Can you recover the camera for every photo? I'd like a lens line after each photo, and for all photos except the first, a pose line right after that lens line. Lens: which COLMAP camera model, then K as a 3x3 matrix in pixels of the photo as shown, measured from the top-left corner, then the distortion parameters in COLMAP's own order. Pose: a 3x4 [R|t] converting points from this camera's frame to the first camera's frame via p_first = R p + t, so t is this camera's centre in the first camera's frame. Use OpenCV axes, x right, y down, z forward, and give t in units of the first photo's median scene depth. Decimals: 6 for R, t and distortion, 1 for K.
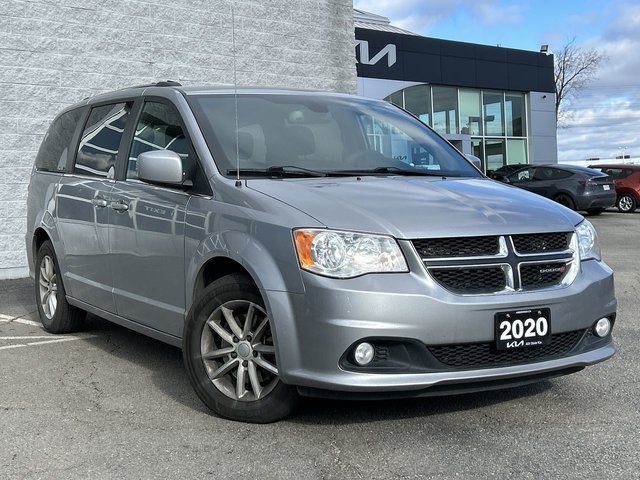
lens RADIAL K [[957.7, 0, 320.8], [0, 957.7, 222.8], [0, 0, 1]] dist [0.233777, -0.805390]
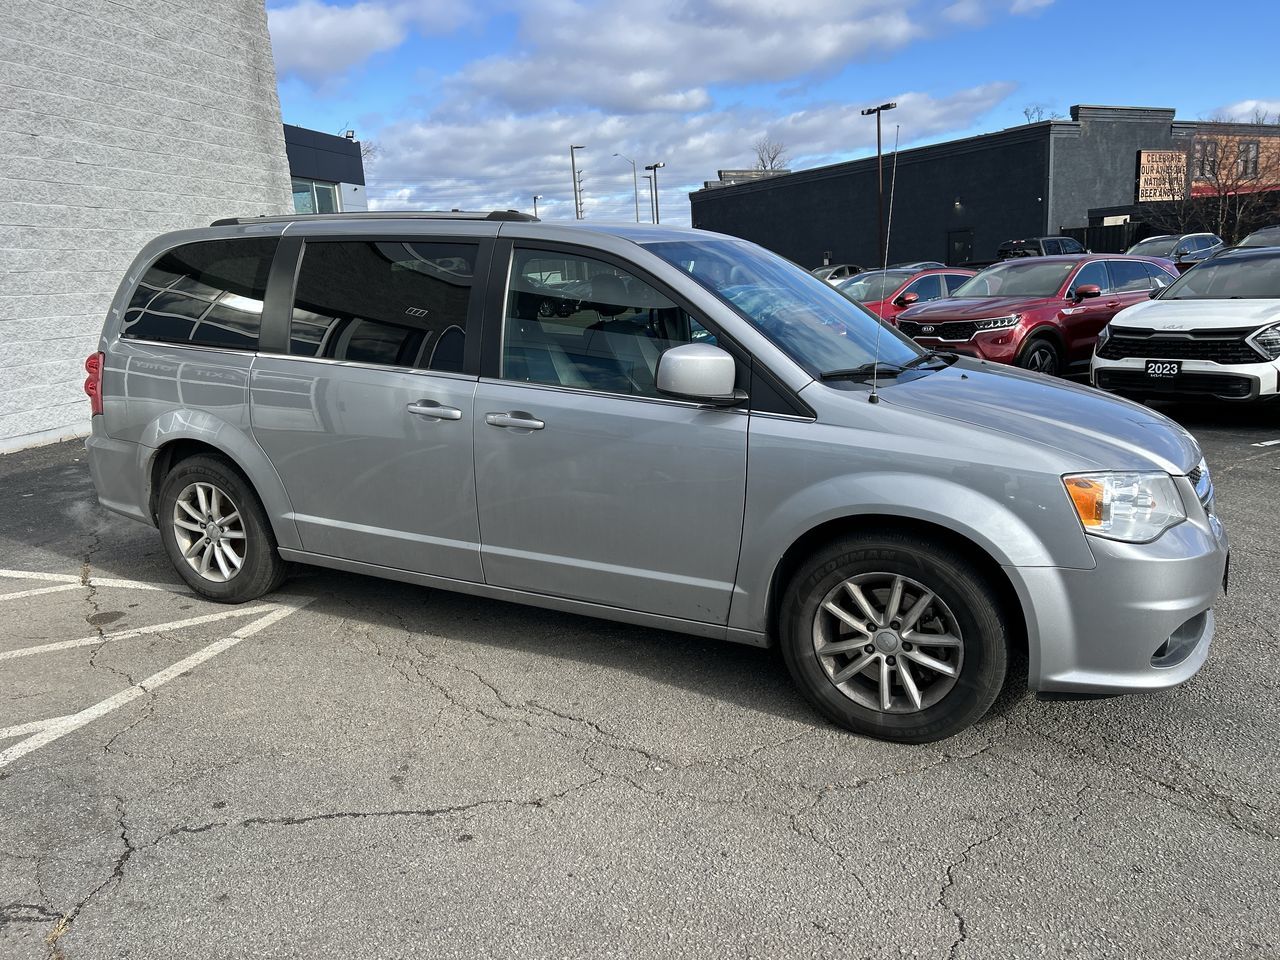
lens RADIAL K [[966.7, 0, 633.1], [0, 966.7, 468.3], [0, 0, 1]] dist [0.059202, -0.056866]
pose [[0.844395, -0.106690, 0.524989, -0.366629], [0.024632, 0.986664, 0.160895, -0.066406], [-0.535154, -0.122927, 0.835762, 0.331992]]
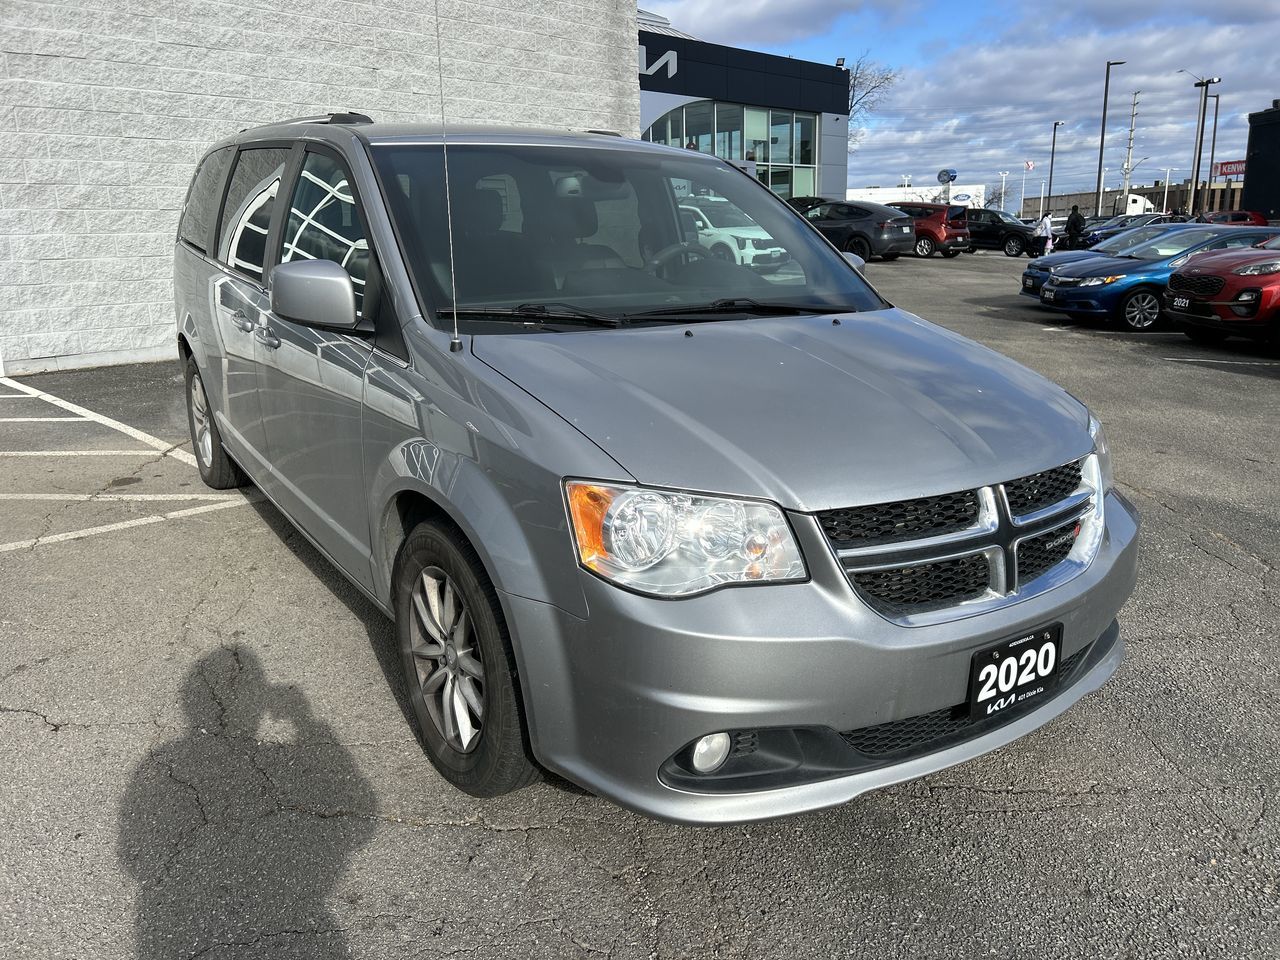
lens RADIAL K [[965.8, 0, 633.8], [0, 965.8, 462.4], [0, 0, 1]] dist [0.053823, -0.048508]
pose [[0.998664, 0.011387, 0.050411, -0.010790], [-0.022092, 0.975873, 0.217220, -0.059580], [-0.046722, -0.218044, 0.974820, 0.304628]]
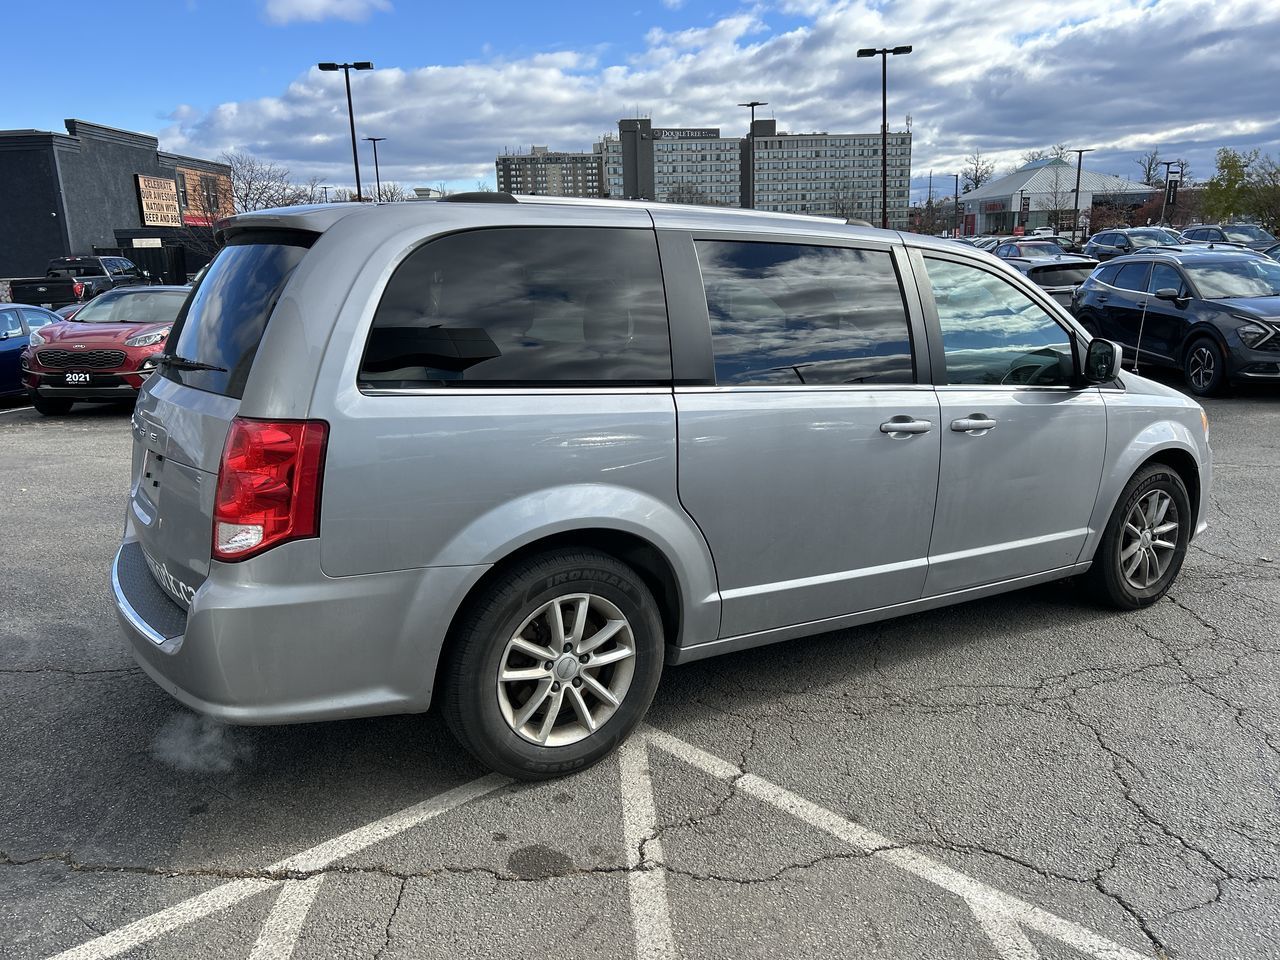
lens RADIAL K [[967.7, 0, 632.8], [0, 967.7, 458.7], [0, 0, 1]] dist [0.064463, -0.069637]
pose [[-0.040444, -0.160752, 0.986166, -0.654509], [0.036365, 0.986083, 0.162230, -0.083546], [-0.998520, 0.042424, -0.034035, 0.974510]]
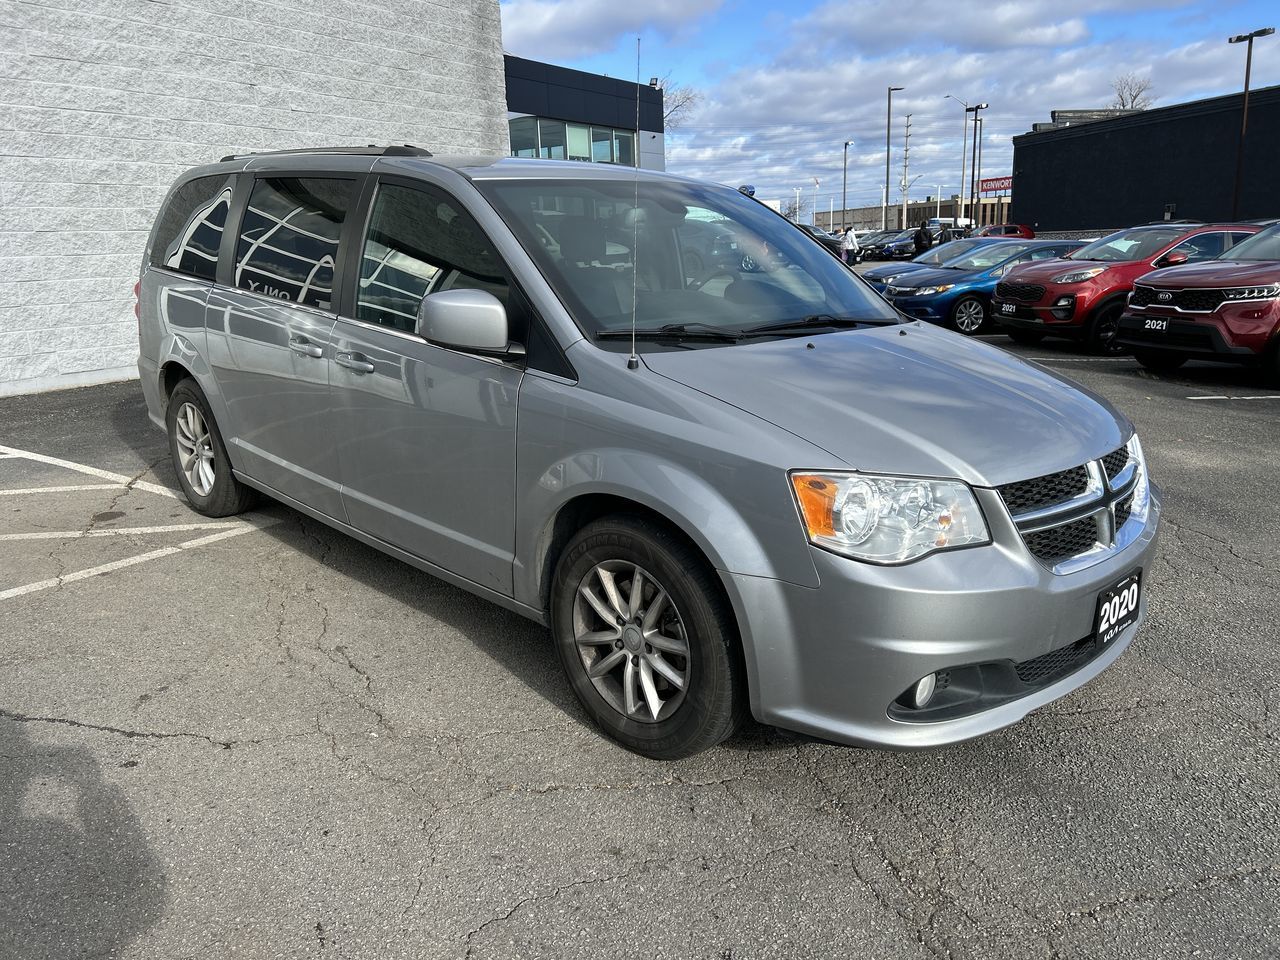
lens RADIAL K [[966.7, 0, 633.1], [0, 966.7, 468.3], [0, 0, 1]] dist [0.059202, -0.056866]
pose [[0.971023, -0.039677, 0.235668, -0.142209], [-0.010203, 0.978339, 0.206756, -0.062680], [-0.238767, -0.203169, 0.949586, 0.275797]]
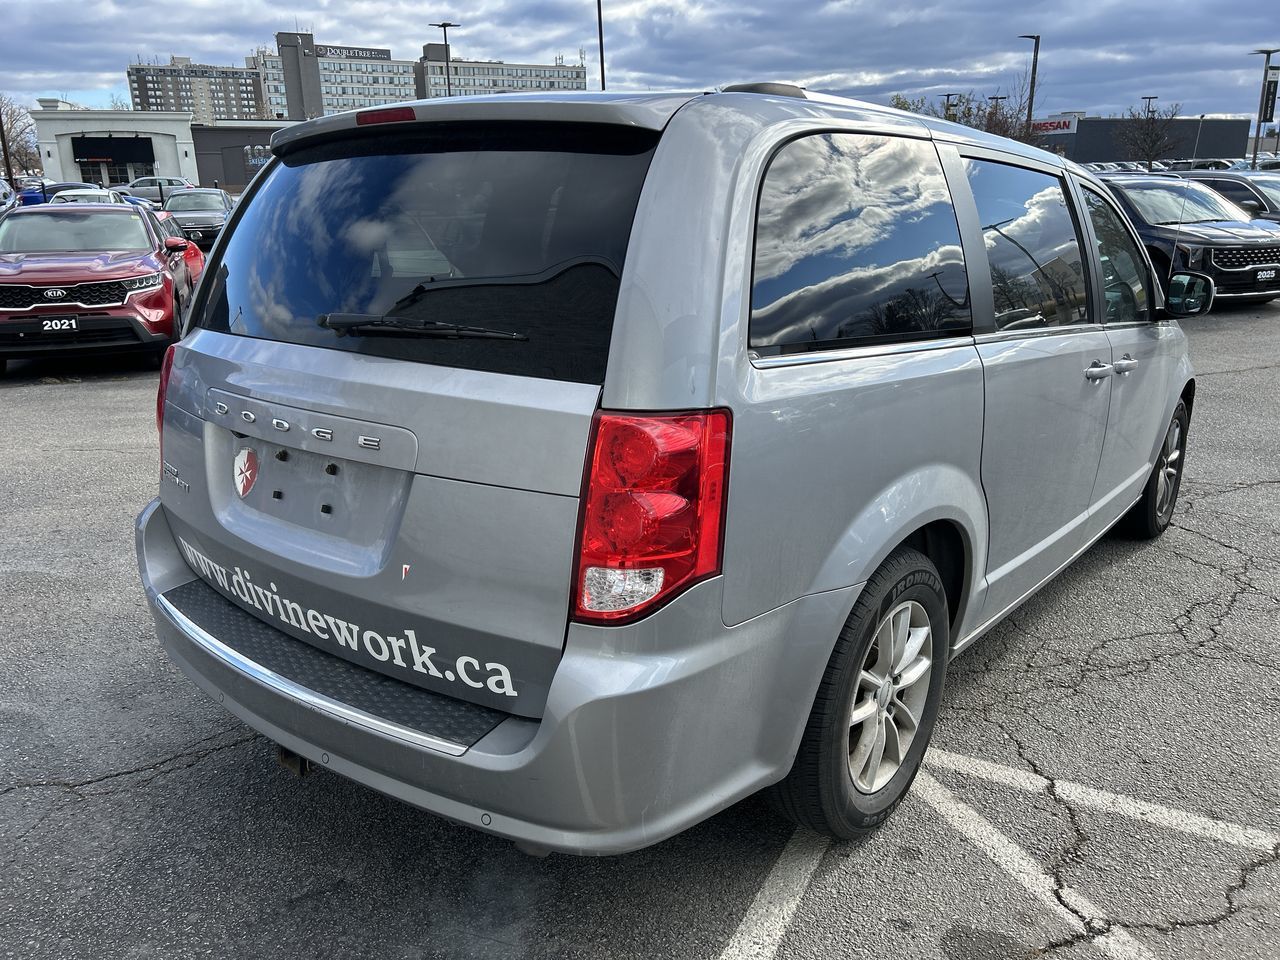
lens RADIAL K [[966.7, 0, 633.1], [0, 966.7, 468.3], [0, 0, 1]] dist [0.059202, -0.056866]
pose [[-0.356225, -0.218083, 0.908594, -0.517385], [0.033277, 0.968805, 0.245582, -0.088731], [-0.933807, 0.117718, -0.337856, 1.172758]]
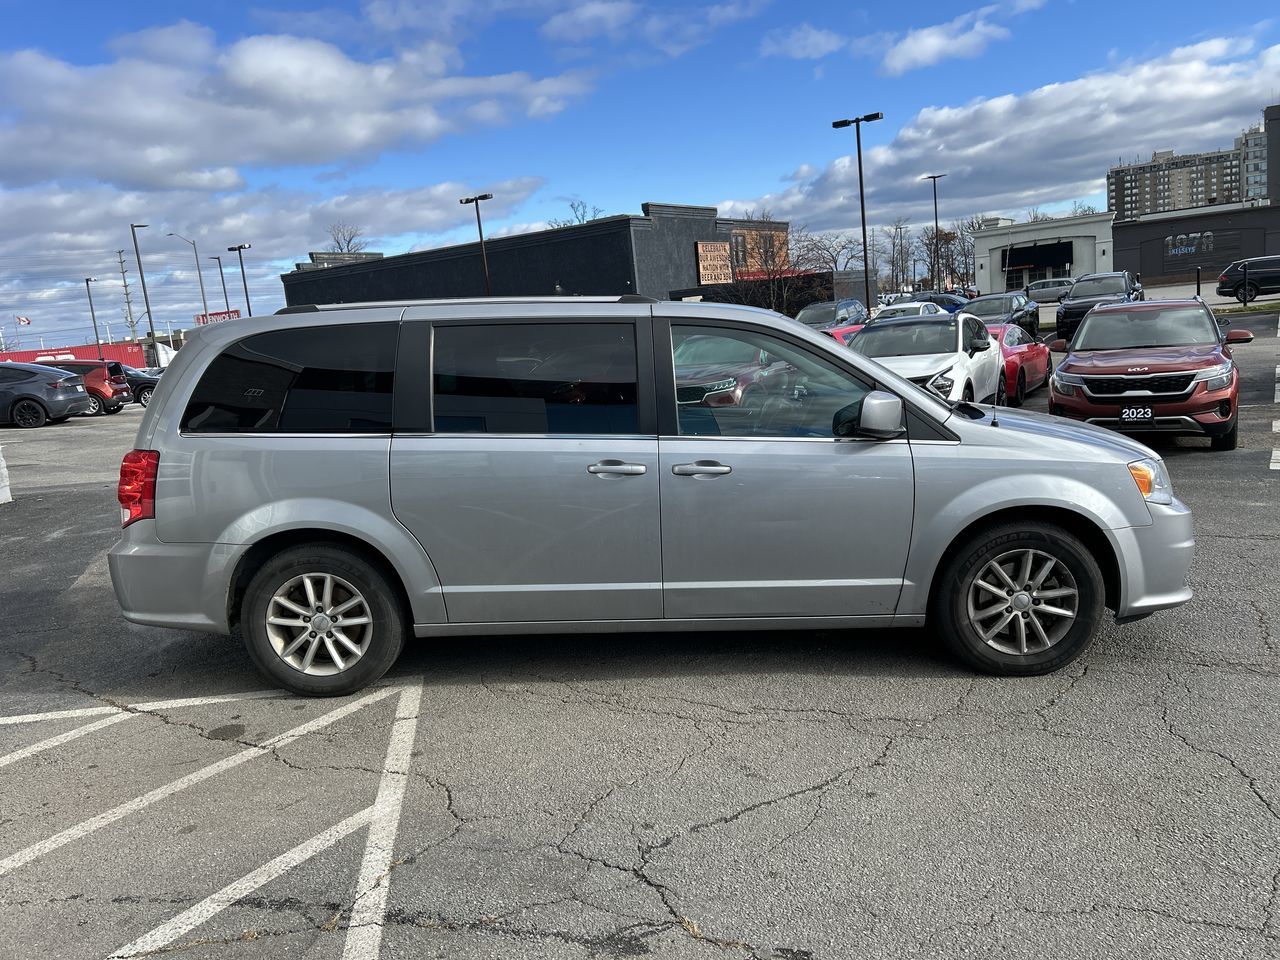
lens RADIAL K [[966.7, 0, 633.1], [0, 966.7, 468.3], [0, 0, 1]] dist [0.059202, -0.056866]
pose [[0.530497, -0.127461, 0.838049, -0.656221], [0.074541, 0.991815, 0.103663, -0.075141], [-0.844403, 0.007476, 0.535656, 0.506489]]
